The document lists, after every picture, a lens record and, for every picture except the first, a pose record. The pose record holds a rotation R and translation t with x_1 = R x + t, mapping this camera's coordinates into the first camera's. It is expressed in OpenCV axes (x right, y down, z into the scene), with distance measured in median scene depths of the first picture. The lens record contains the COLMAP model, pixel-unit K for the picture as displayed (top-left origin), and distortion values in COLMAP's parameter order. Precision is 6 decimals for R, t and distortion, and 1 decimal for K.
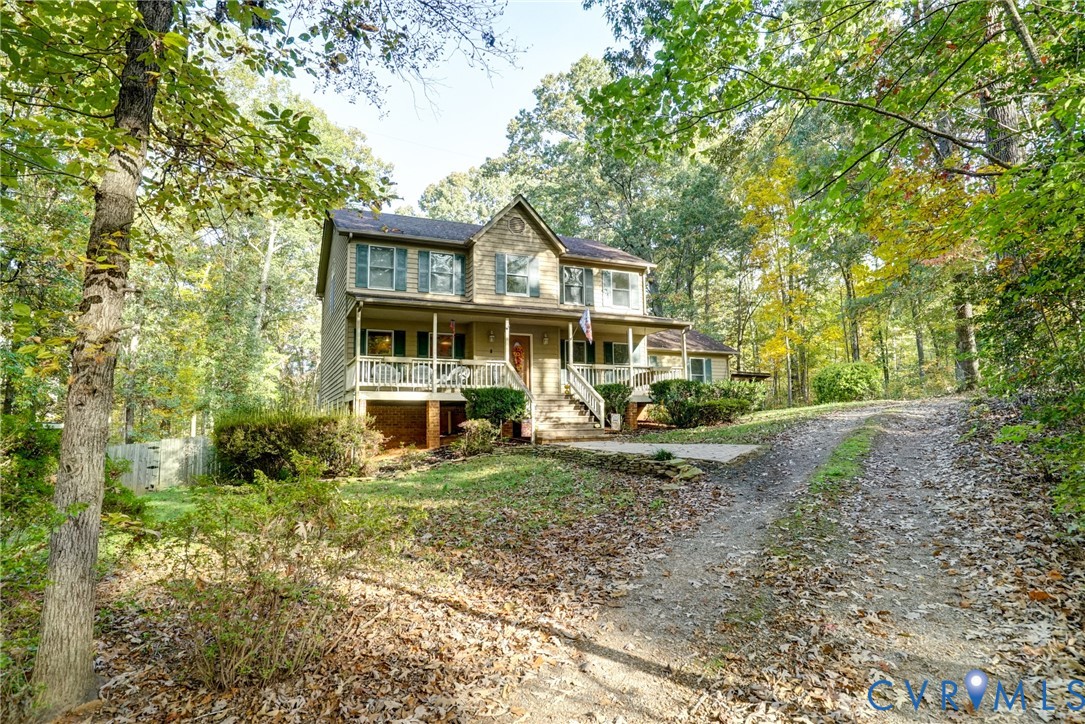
lens RADIAL K [[599.8, 0, 542.5], [0, 599.8, 362.0], [0, 0, 1]] dist [-0.043219, -0.000160]
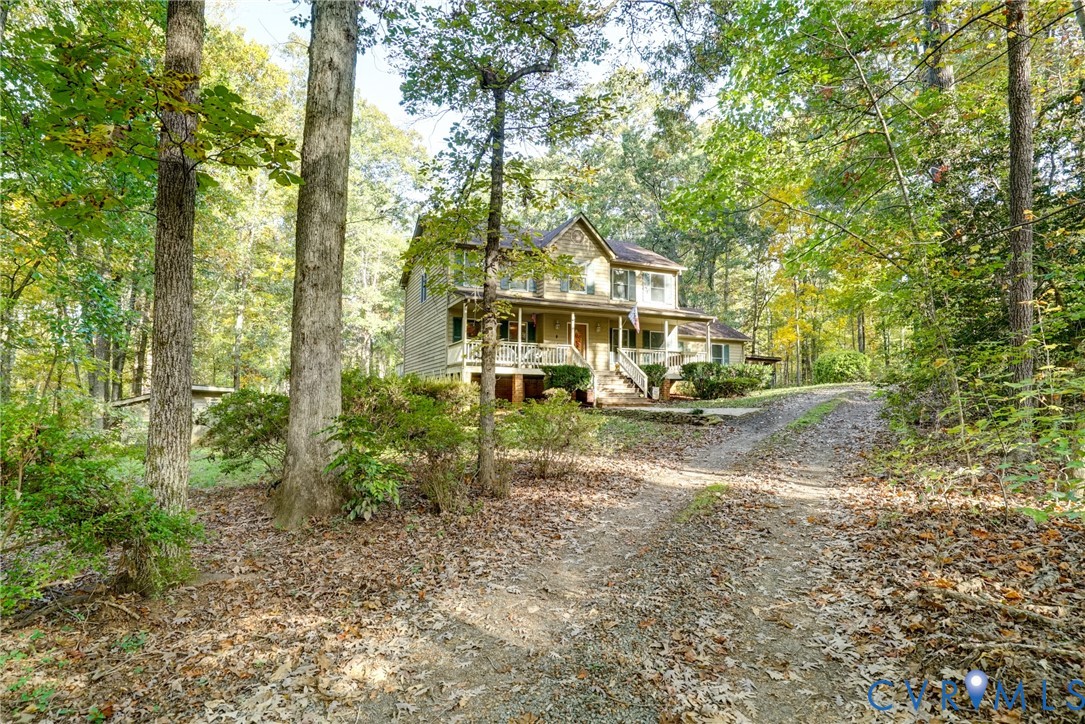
lens RADIAL K [[599.8, 0, 542.5], [0, 599.8, 362.0], [0, 0, 1]] dist [-0.043219, -0.000160]
pose [[0.999462, 0.021718, -0.024582, -0.082867], [-0.020790, 0.999085, 0.037377, -0.010898], [0.025371, -0.036846, 0.998999, -0.278538]]
